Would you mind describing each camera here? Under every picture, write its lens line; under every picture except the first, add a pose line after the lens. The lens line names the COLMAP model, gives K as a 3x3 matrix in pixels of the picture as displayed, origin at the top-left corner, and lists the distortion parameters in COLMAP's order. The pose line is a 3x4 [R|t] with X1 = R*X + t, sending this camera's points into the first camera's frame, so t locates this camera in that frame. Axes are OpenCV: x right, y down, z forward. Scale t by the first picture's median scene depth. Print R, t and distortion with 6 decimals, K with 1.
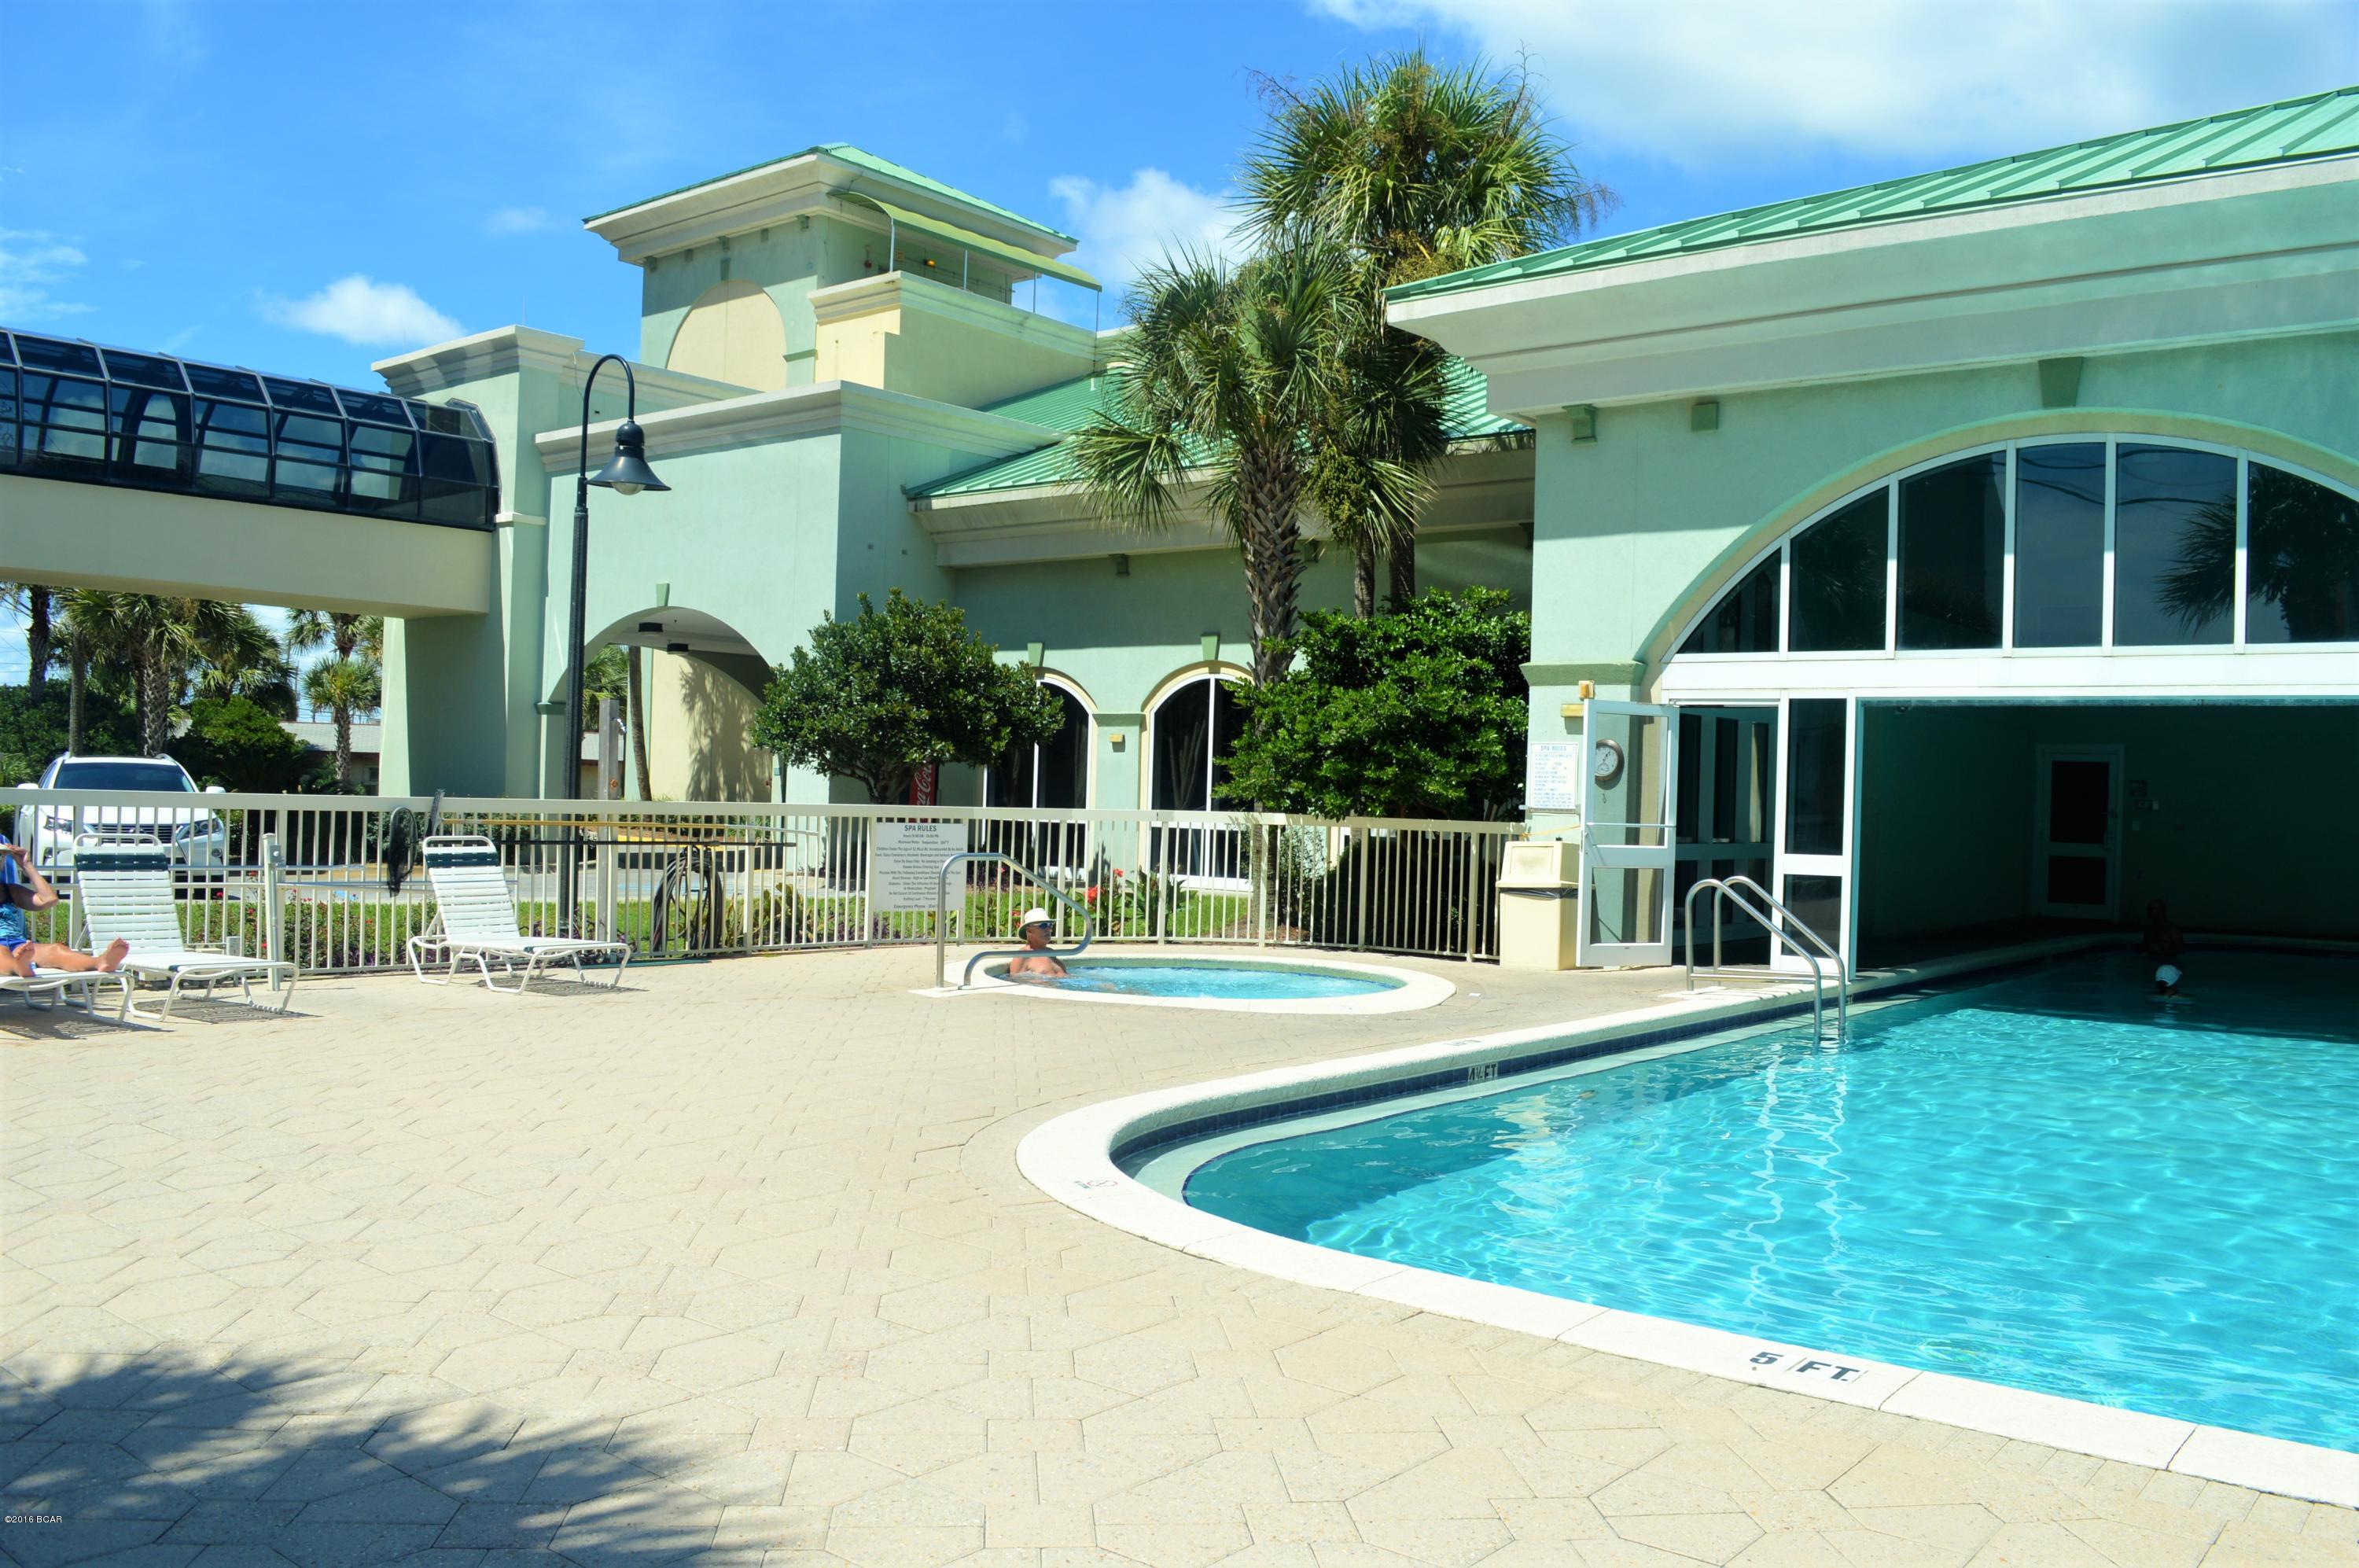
lens RADIAL K [[1876.9, 0, 1191.1], [0, 1876.9, 785.7], [0, 0, 1]] dist [-0.089534, 0.014959]
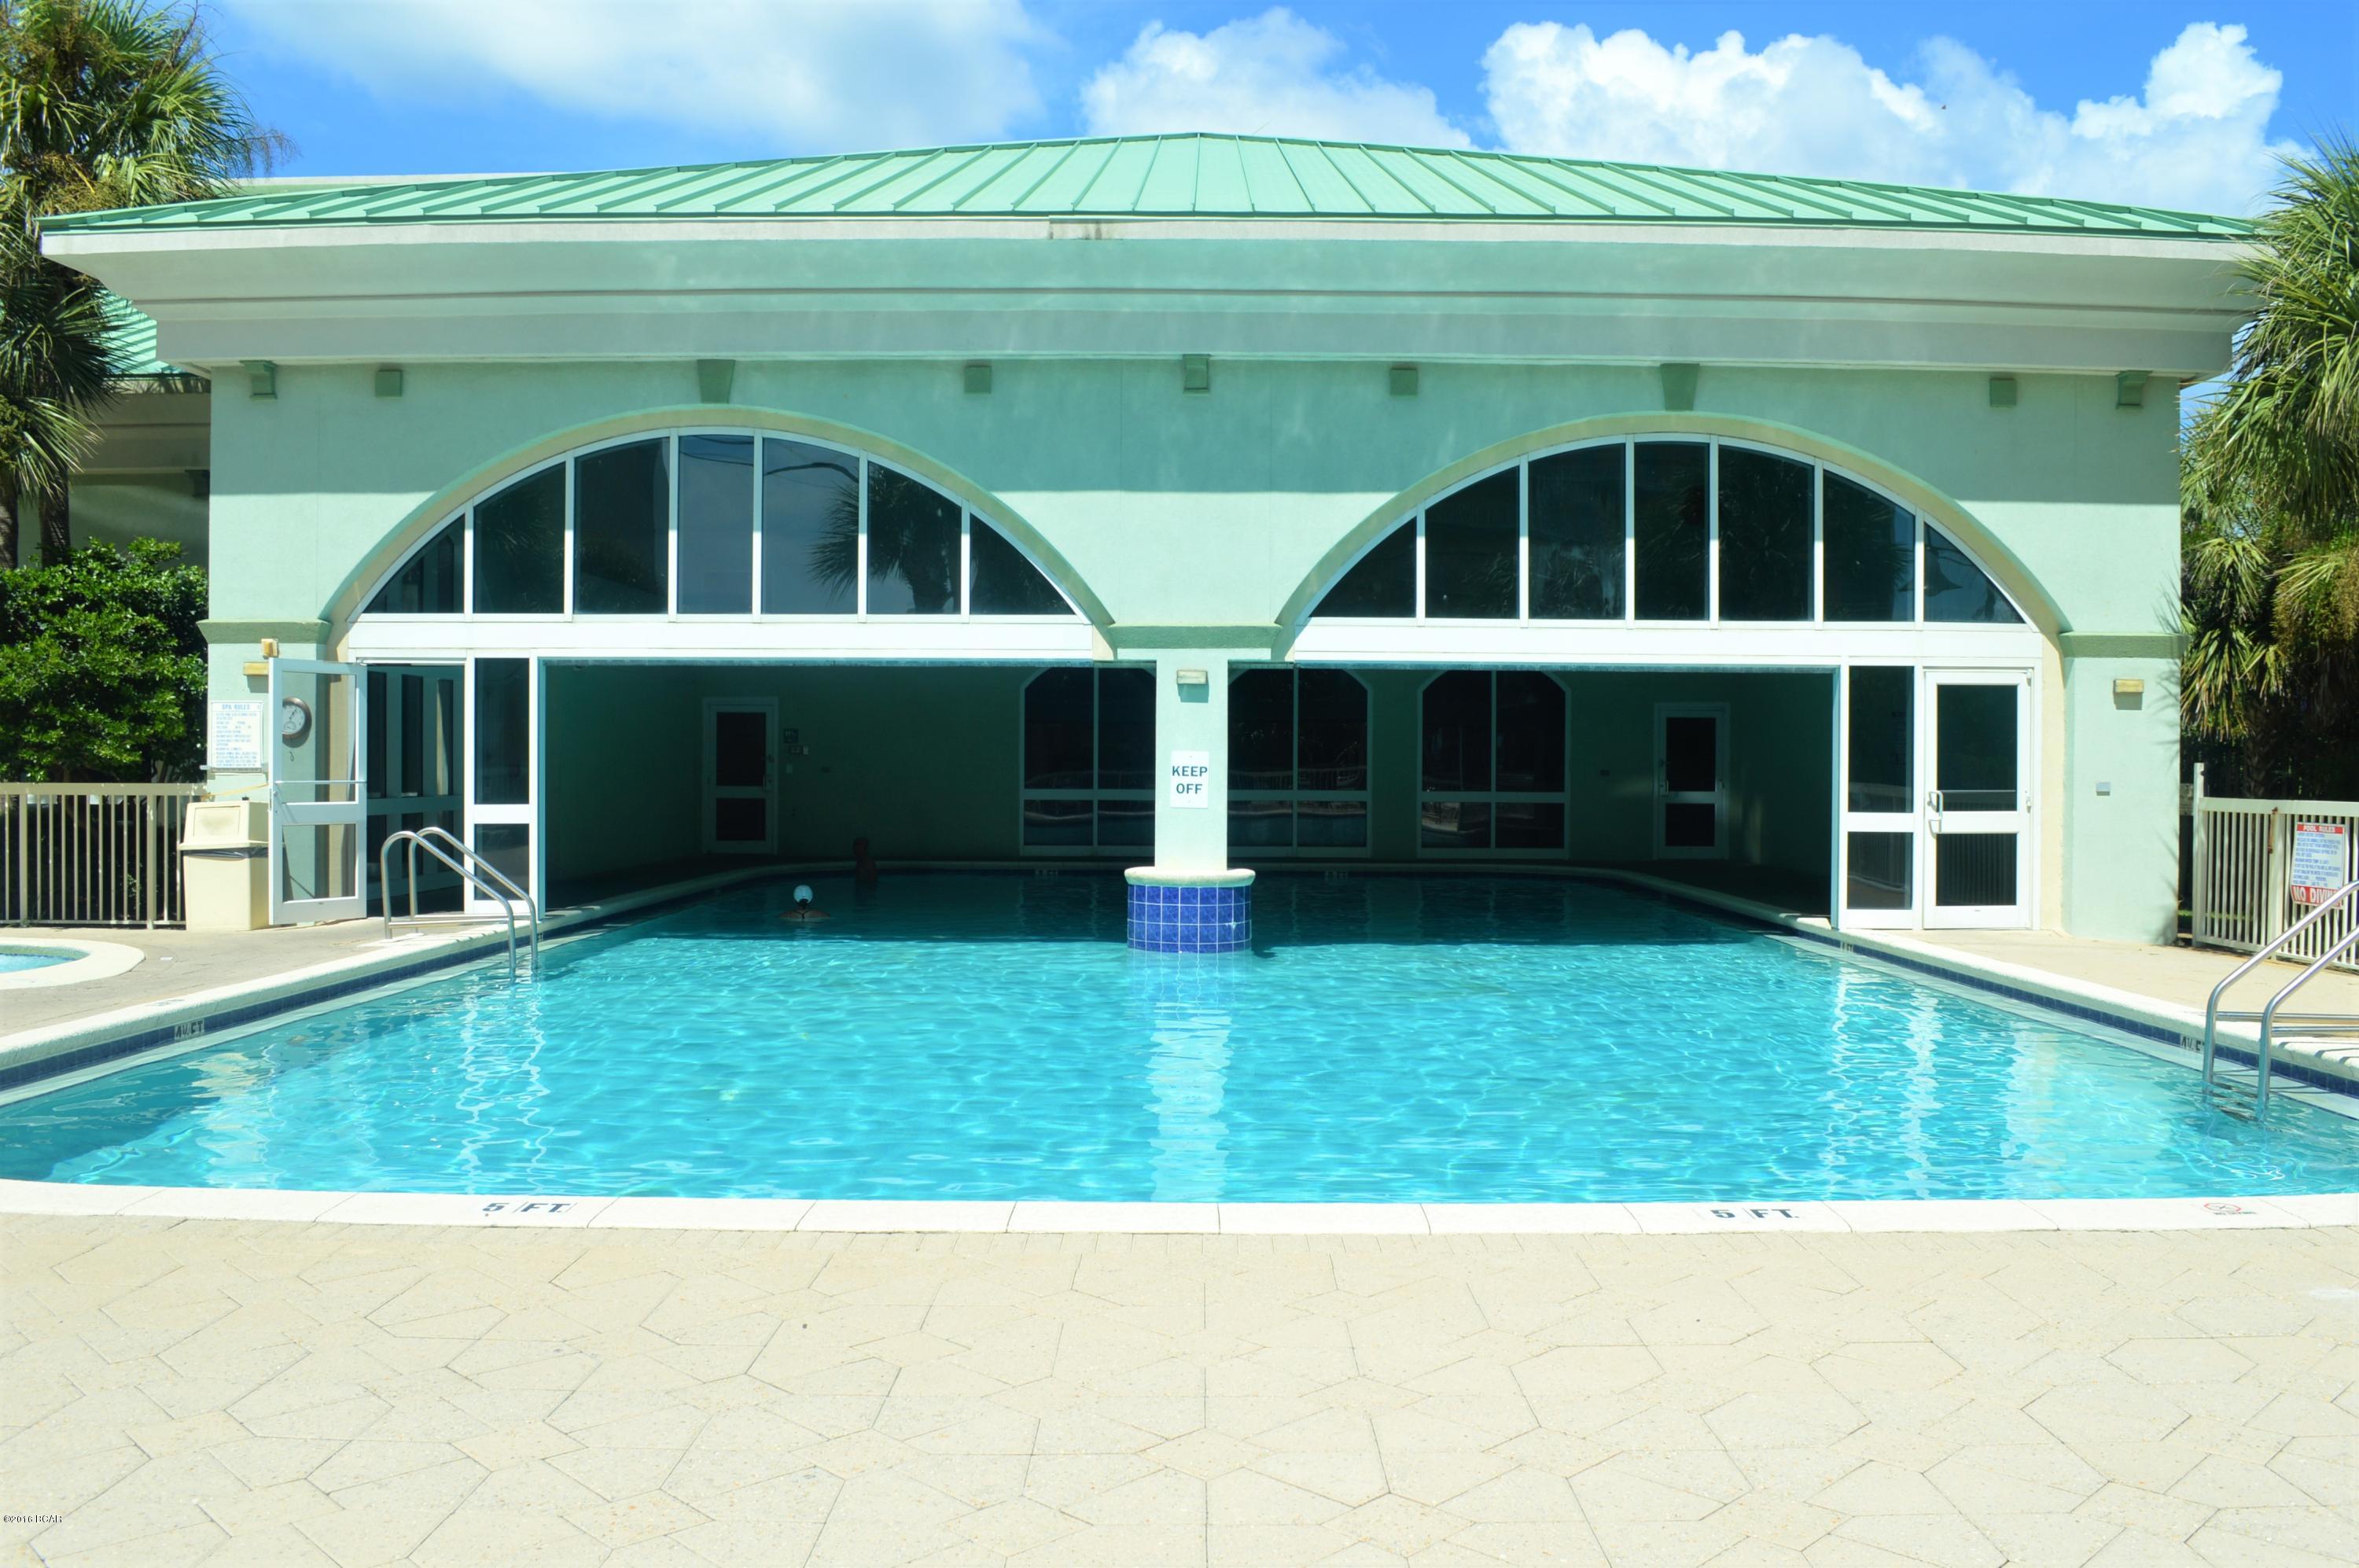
lens RADIAL K [[1876.9, 0, 1191.1], [0, 1876.9, 785.7], [0, 0, 1]] dist [-0.089534, 0.014959]
pose [[0.775292, -0.033625, 0.630708, -0.028033], [0.016961, 0.999330, 0.032429, -0.001341], [-0.631376, -0.014444, 0.775343, -0.071907]]
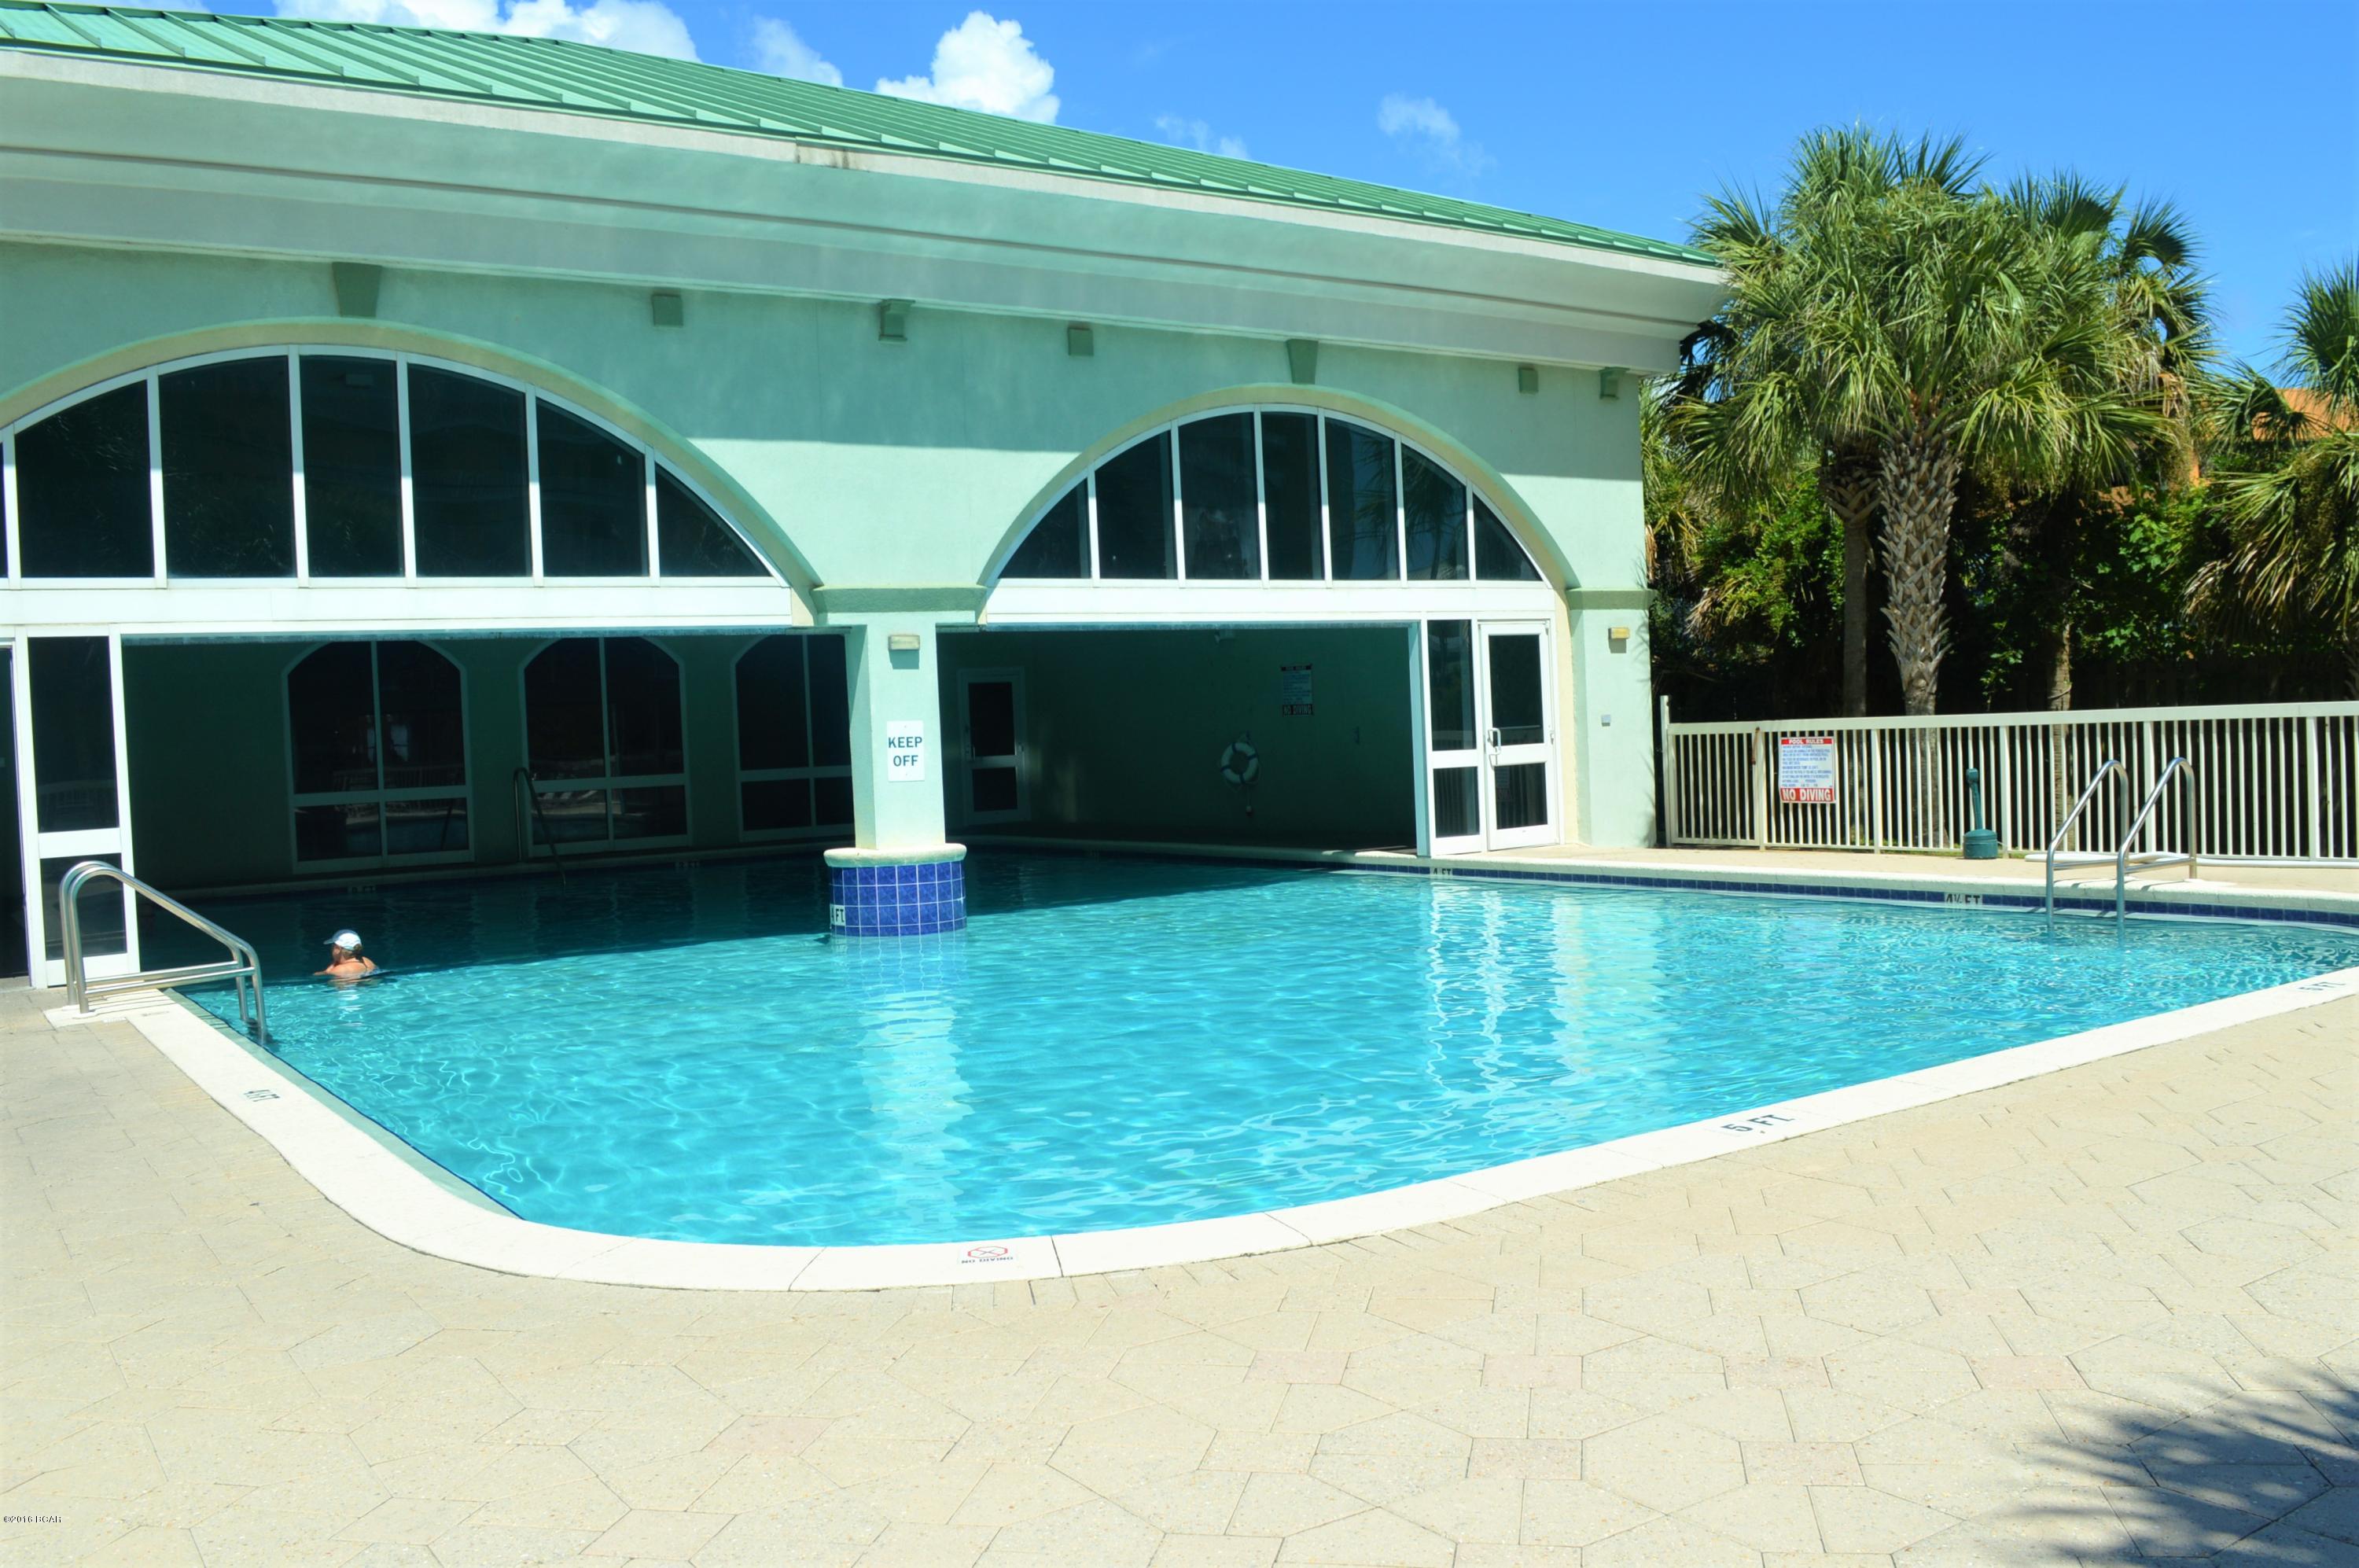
lens RADIAL K [[2017.9, 0, 1179.5], [0, 2017.9, 784.0], [0, 0, 1]] dist [-0.081700, 0.001910]
pose [[0.280789, -0.072014, 0.957064, -0.324786], [0.050564, 0.996906, 0.060177, -0.009587], [-0.958437, 0.031495, 0.283562, 0.280757]]
